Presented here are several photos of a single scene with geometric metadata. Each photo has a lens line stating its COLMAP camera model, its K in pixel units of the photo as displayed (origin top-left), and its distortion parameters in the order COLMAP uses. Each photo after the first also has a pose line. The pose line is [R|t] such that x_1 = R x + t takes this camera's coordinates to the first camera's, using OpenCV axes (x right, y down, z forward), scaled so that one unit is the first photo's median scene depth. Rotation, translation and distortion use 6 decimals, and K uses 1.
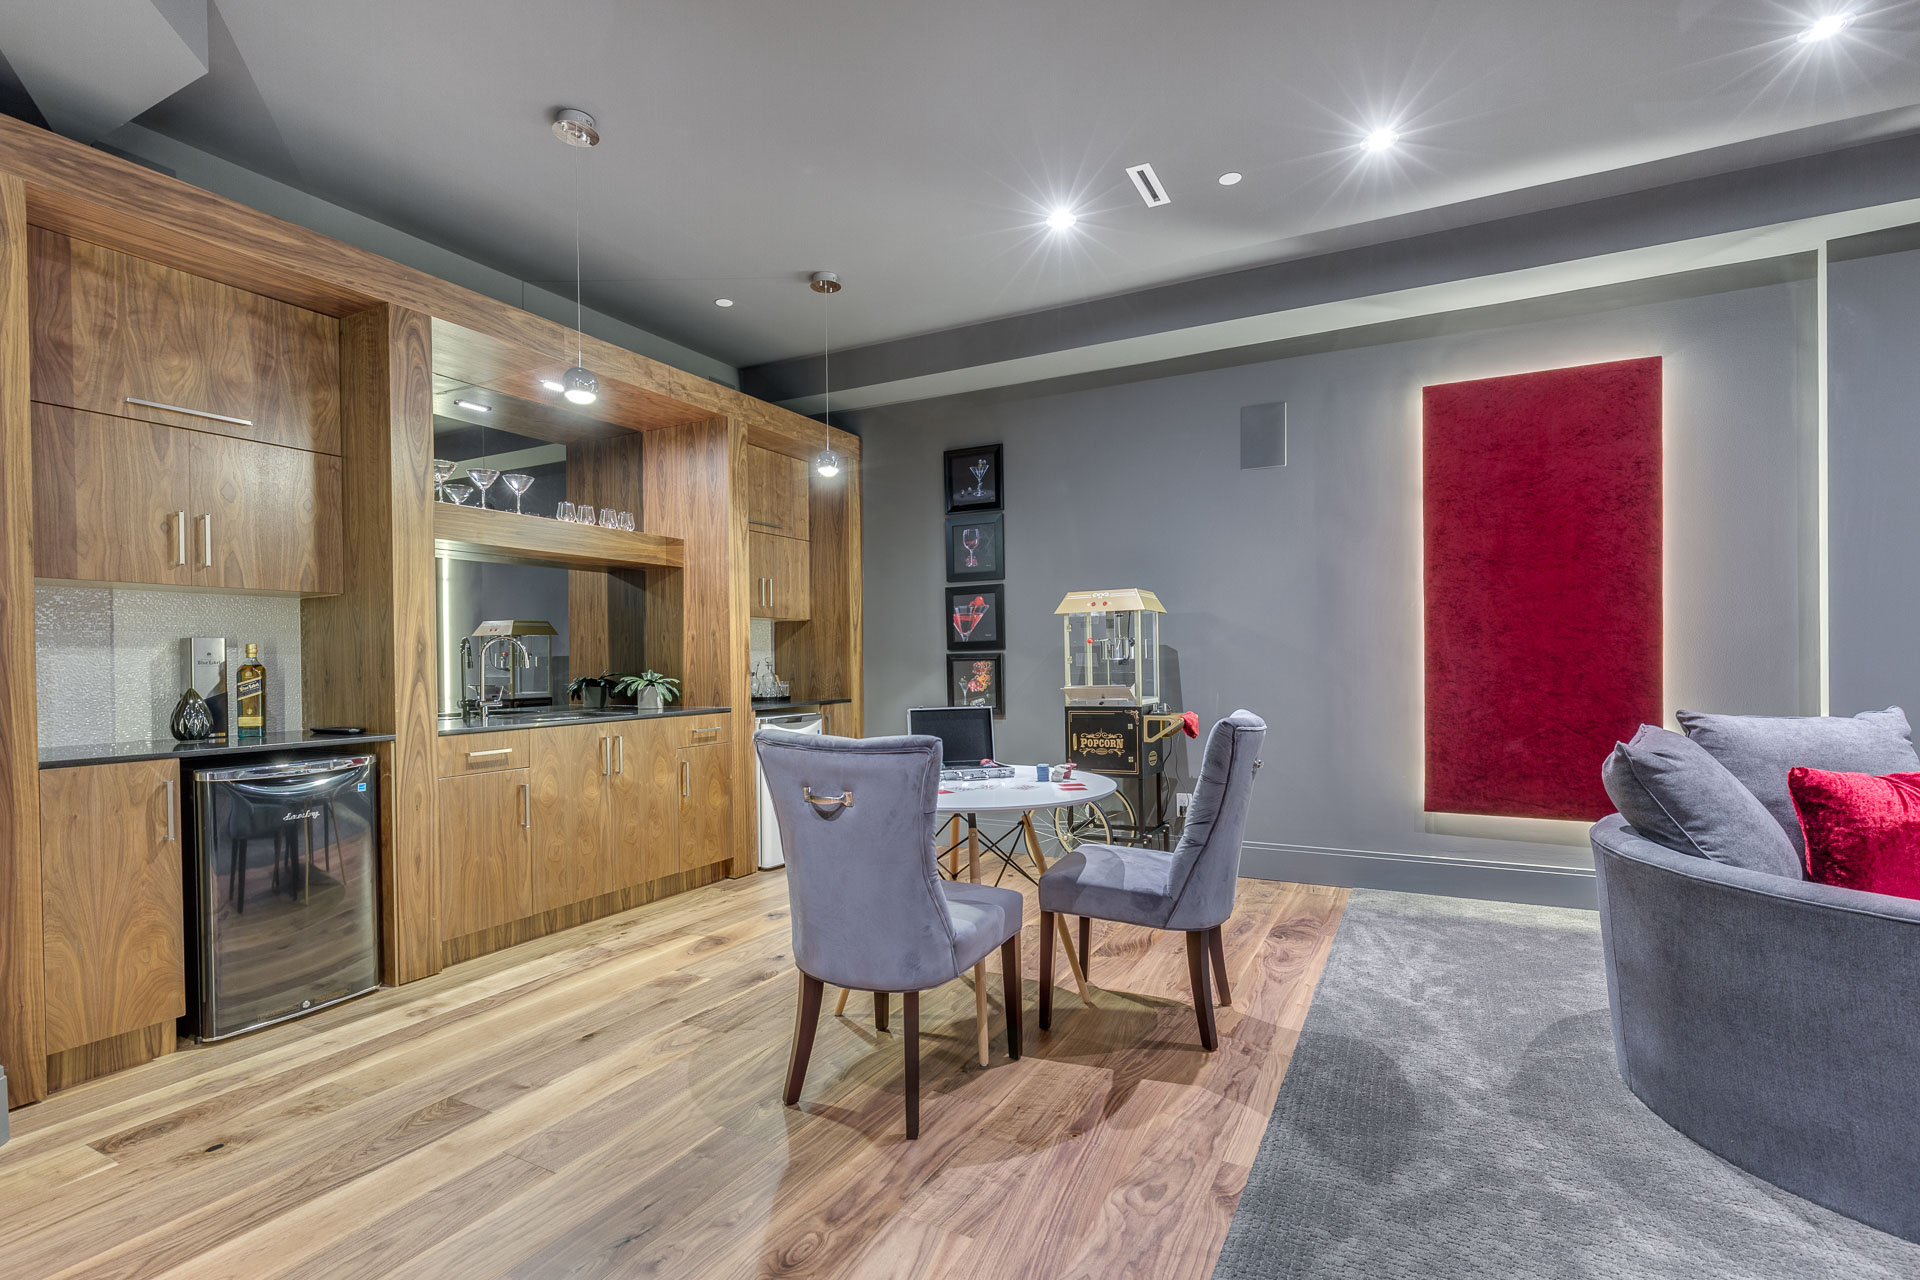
lens RADIAL K [[889.1, 0, 945.2], [0, 889.1, 672.1], [0, 0, 1]] dist [-0.002078, -0.000150]
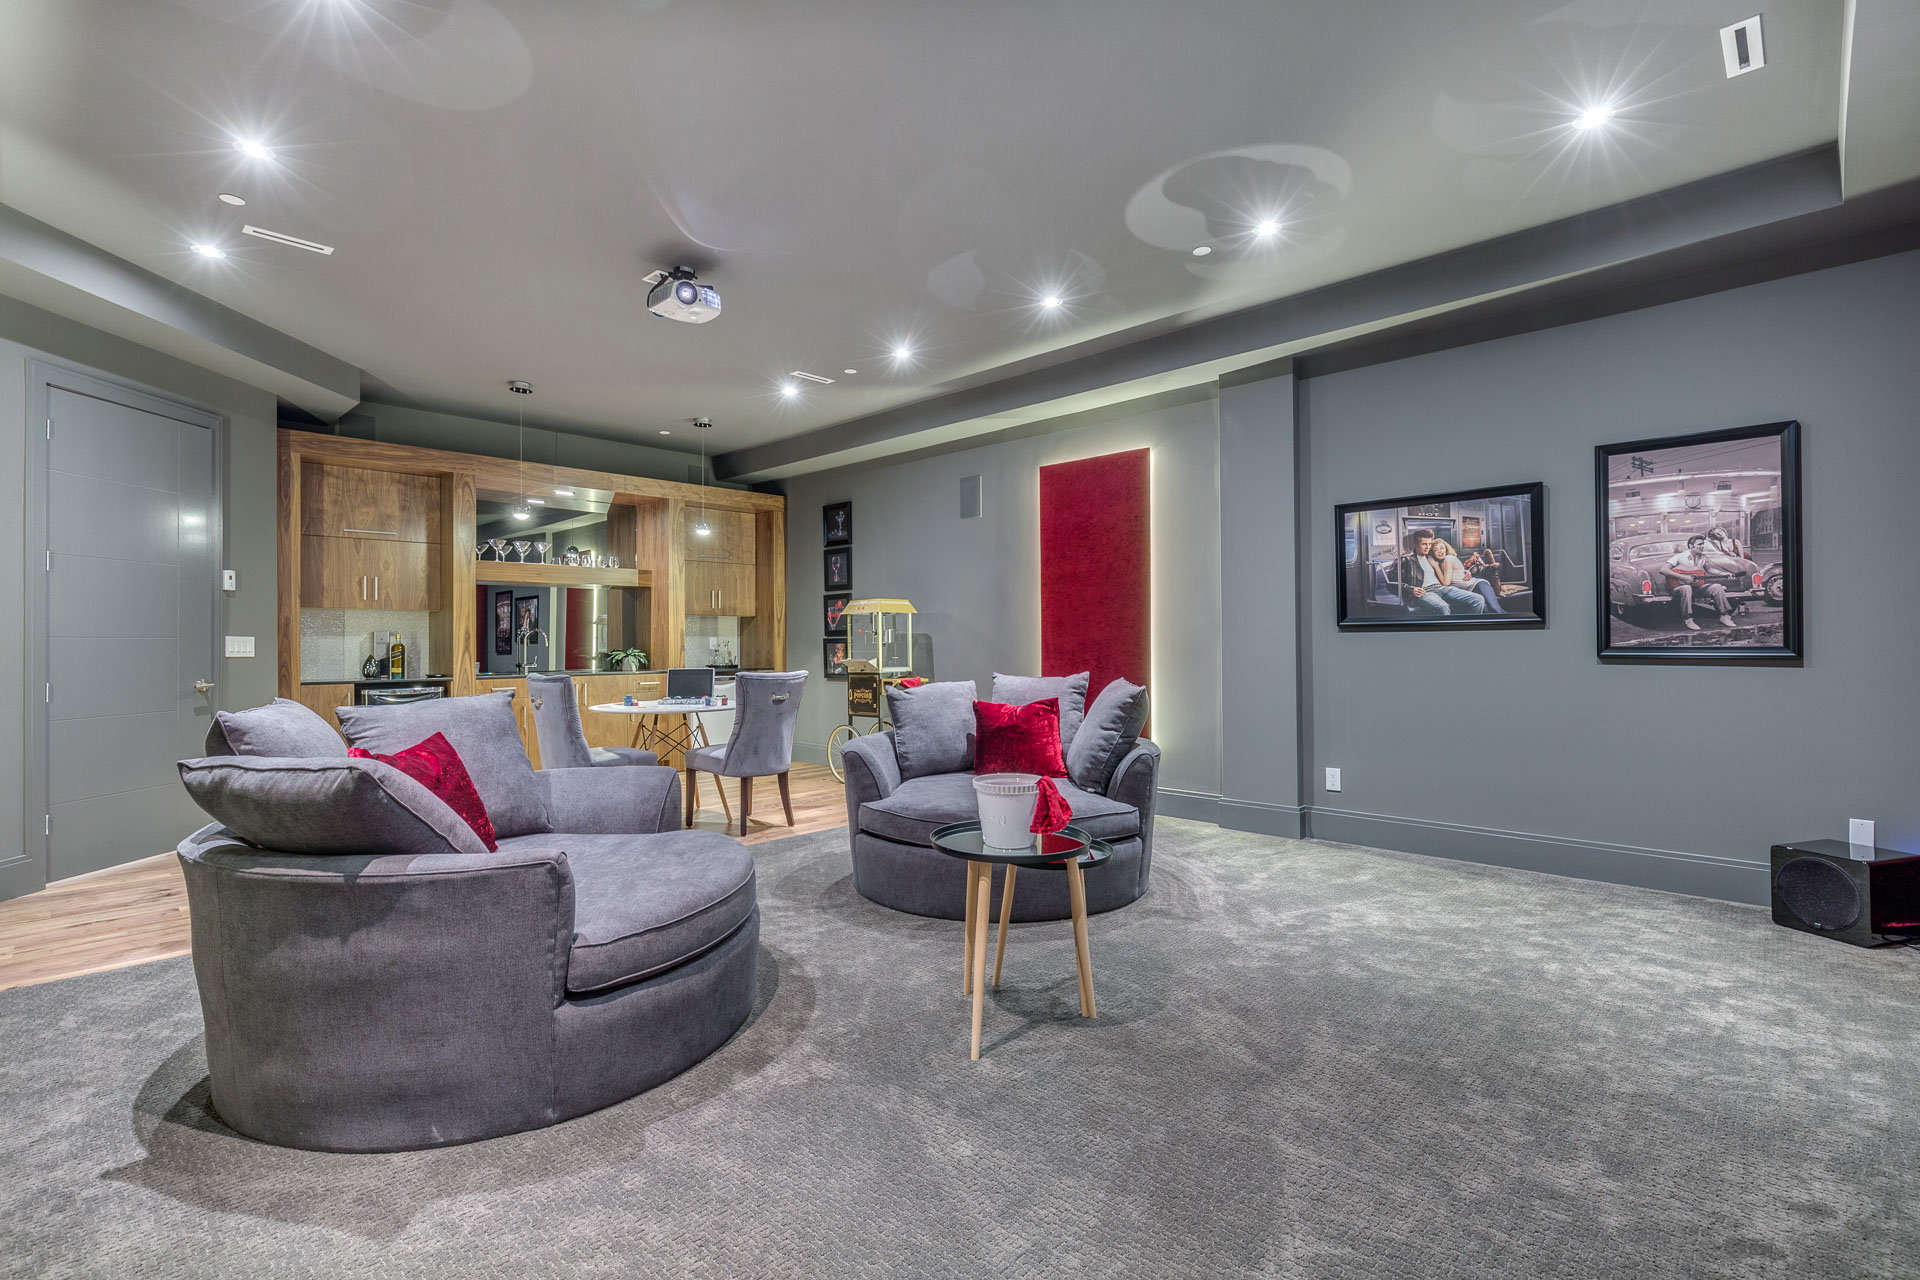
lens RADIAL K [[889.1, 0, 966.2], [0, 889.1, 636.1], [0, 0, 1]] dist [-0.002078, -0.000150]
pose [[0.961110, 0.002180, -0.276158, 0.930214], [-0.007334, 0.999818, -0.017631, 0.000745], [0.276069, 0.018970, 0.960951, -0.564726]]
